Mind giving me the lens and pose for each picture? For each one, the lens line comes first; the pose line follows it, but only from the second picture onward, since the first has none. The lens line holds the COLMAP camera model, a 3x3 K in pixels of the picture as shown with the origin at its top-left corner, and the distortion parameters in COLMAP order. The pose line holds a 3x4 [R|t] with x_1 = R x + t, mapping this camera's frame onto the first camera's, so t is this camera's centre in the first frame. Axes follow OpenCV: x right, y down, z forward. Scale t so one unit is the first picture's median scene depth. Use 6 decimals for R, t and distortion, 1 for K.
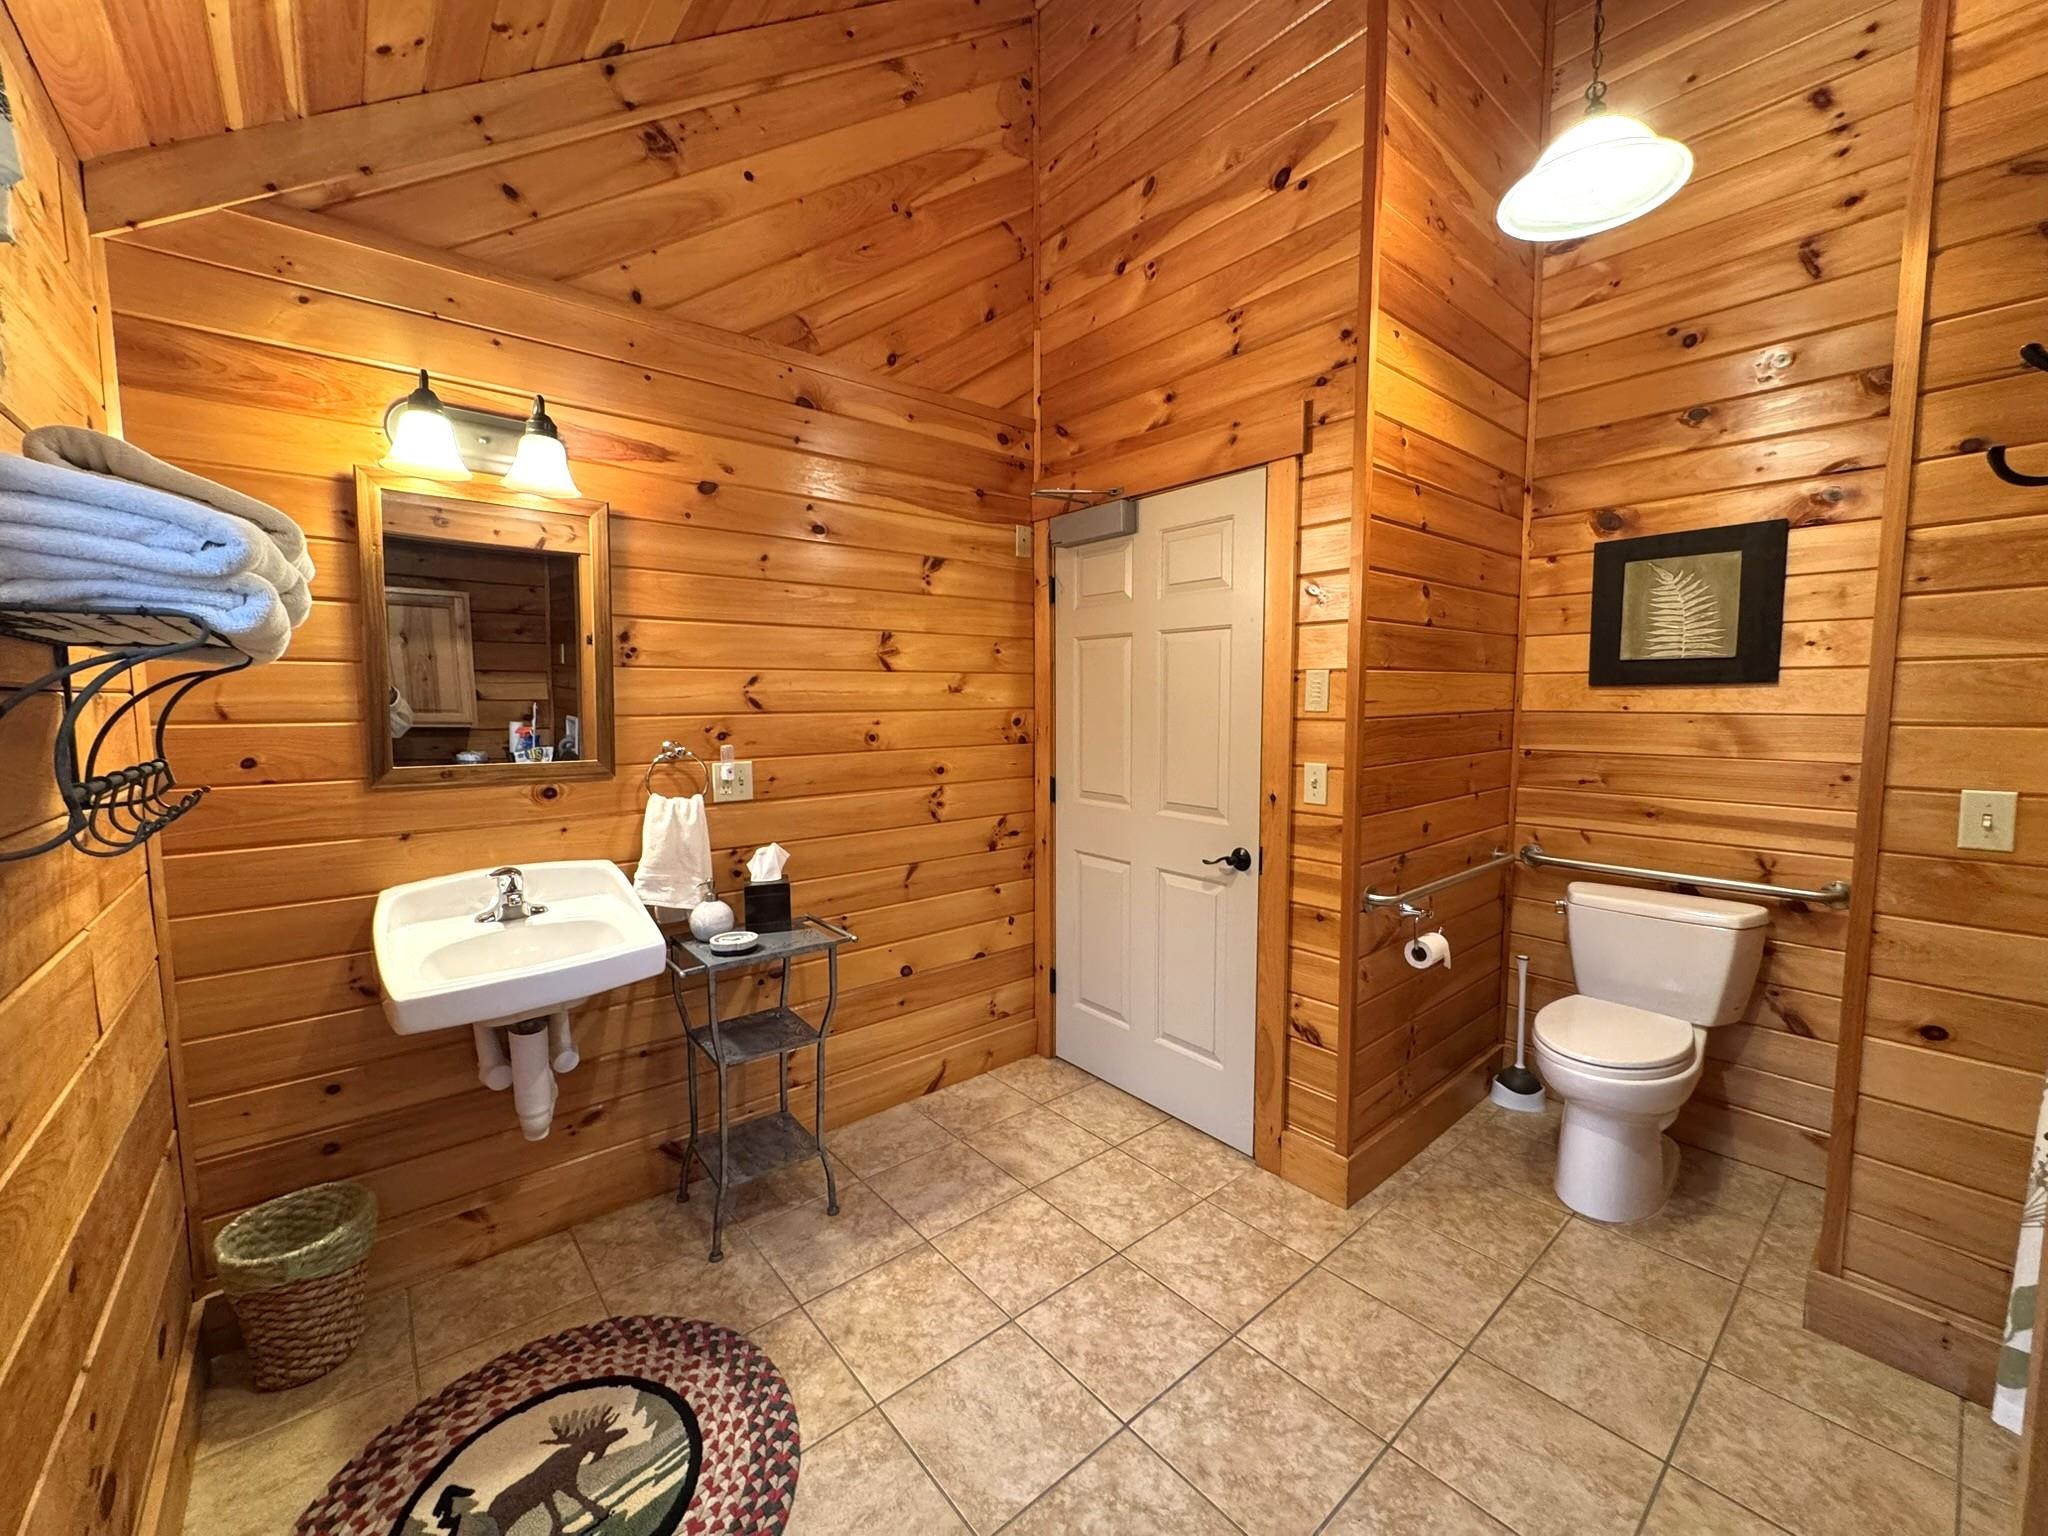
lens RADIAL K [[818.7, 0, 1023.6], [0, 818.7, 766.6], [0, 0, 1]] dist [-0.002802, 0.000035]
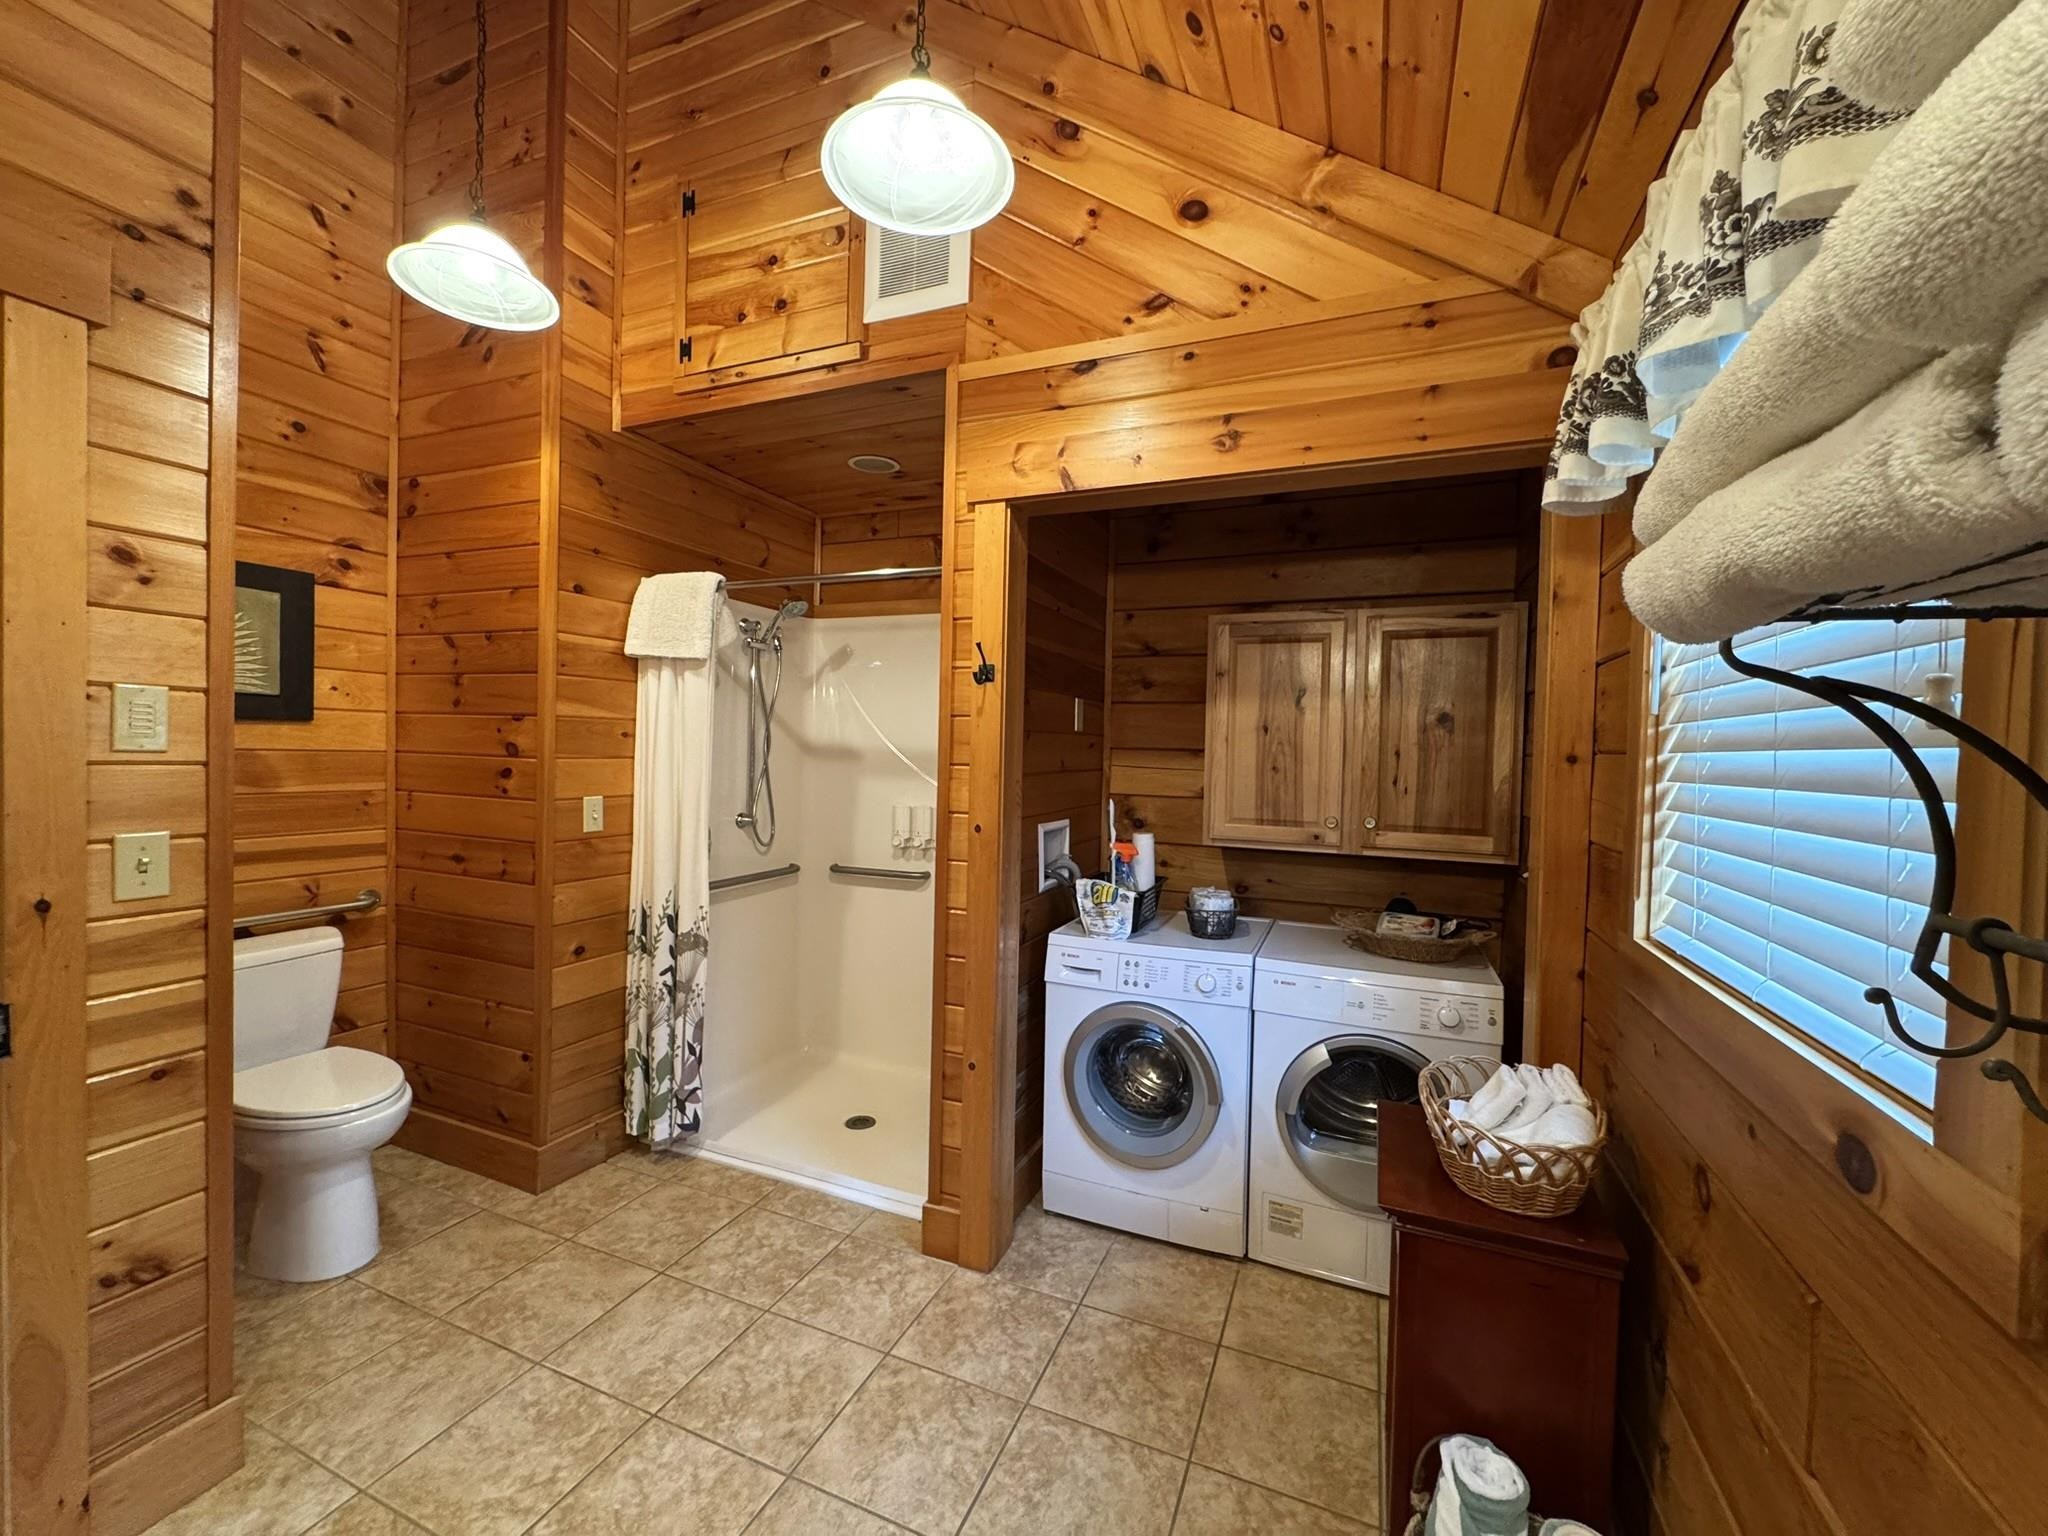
lens RADIAL K [[812.3, 0, 1023.8], [0, 812.3, 766.7], [0, 0, 1]] dist [-0.003014, 0.000123]
pose [[-0.455215, -0.022833, 0.890089, -0.656217], [0.052032, 0.997281, 0.052193, -0.067354], [-0.888860, 0.070072, -0.452789, 0.883235]]
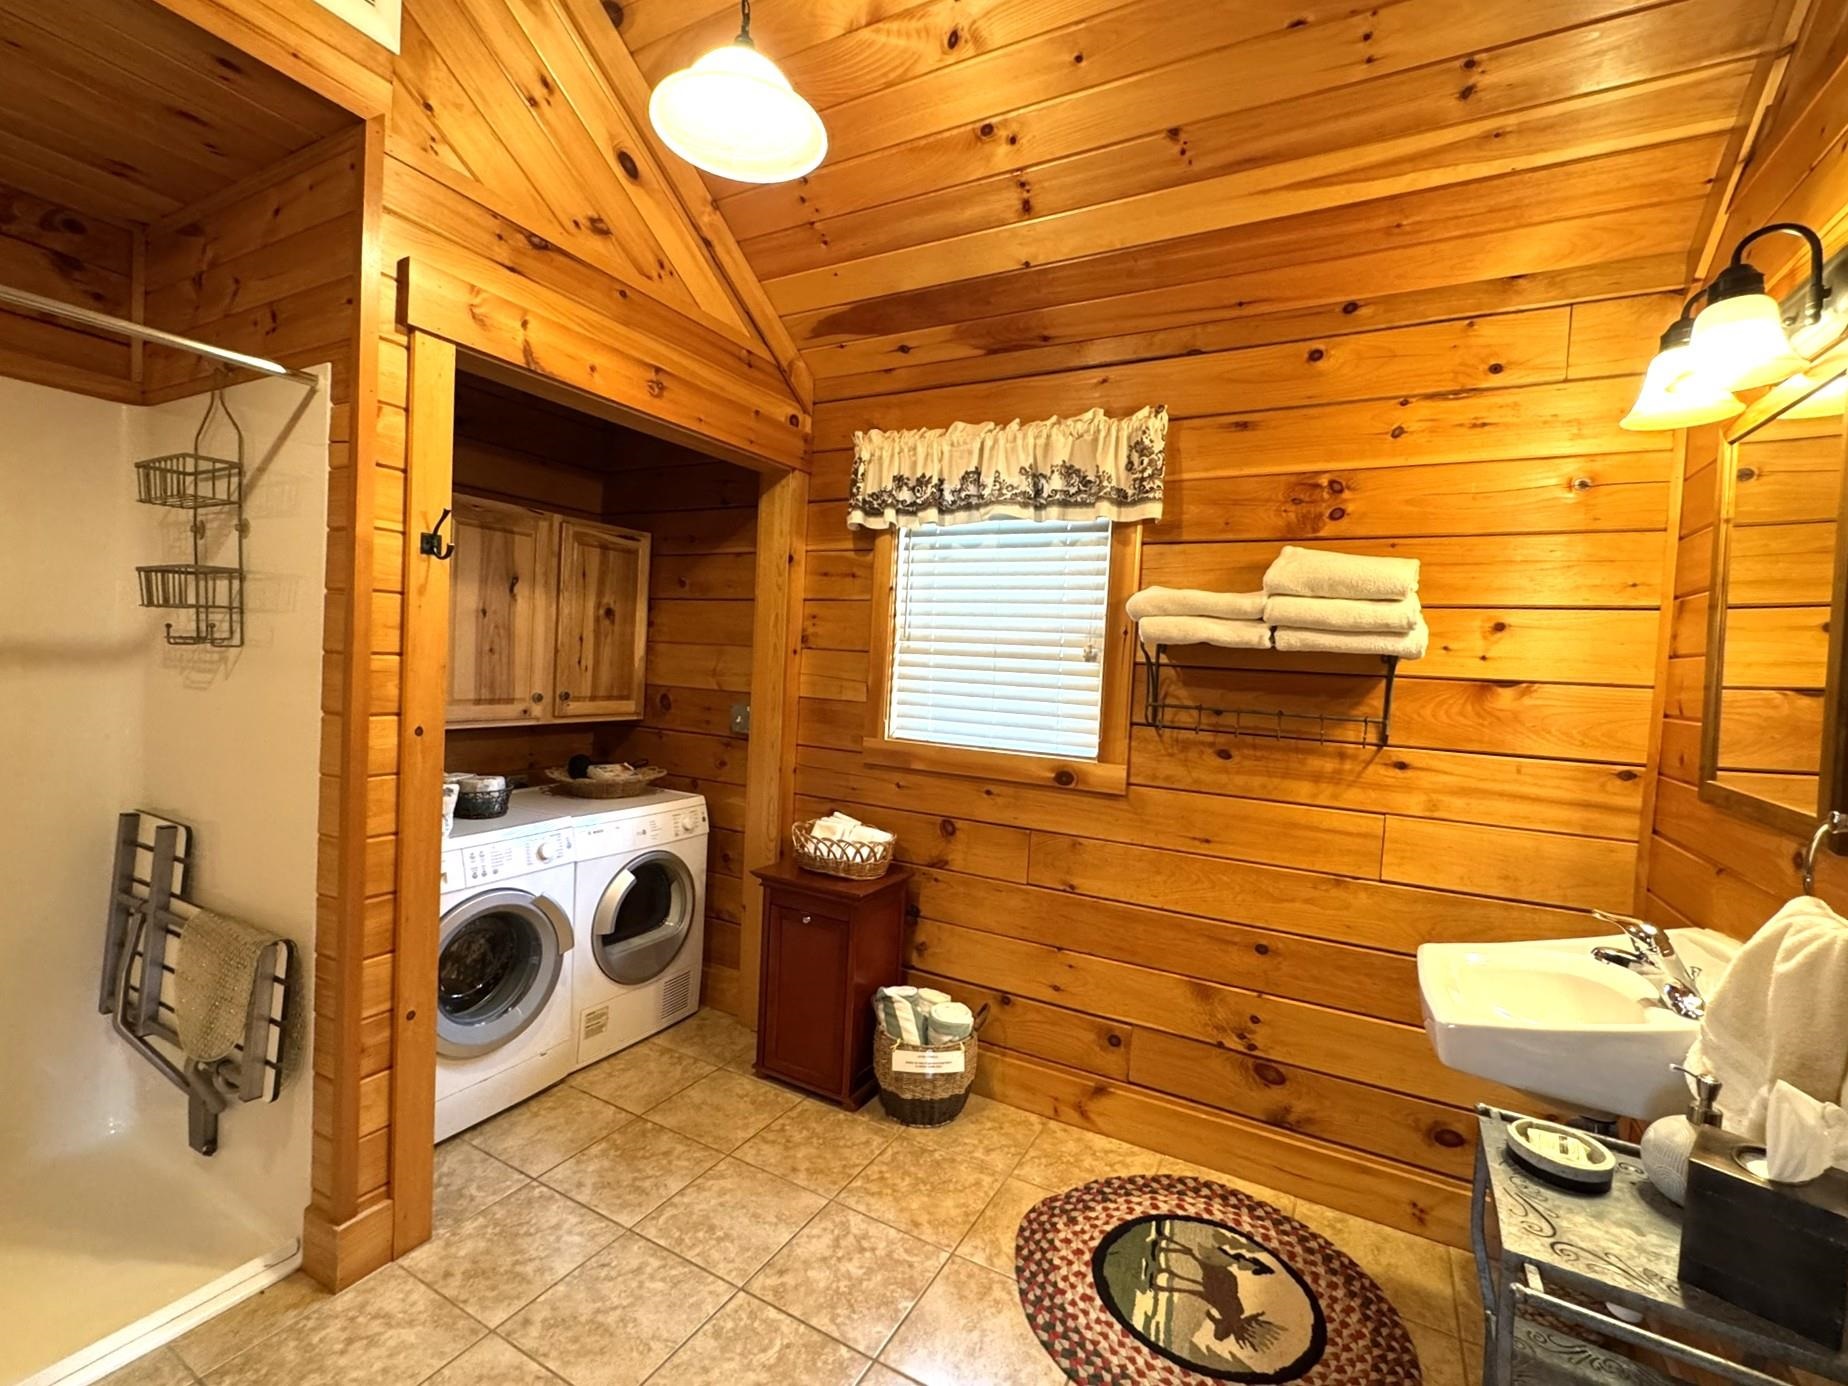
lens RADIAL K [[816.1, 0, 924.0], [0, 816.1, 693.0], [0, 0, 1]] dist [0.000898, -0.000035]
pose [[-0.929784, -0.027395, -0.367085, 0.277112], [-0.076137, 0.989975, 0.118966, -0.132685], [0.360146, 0.138561, -0.922548, 1.575325]]
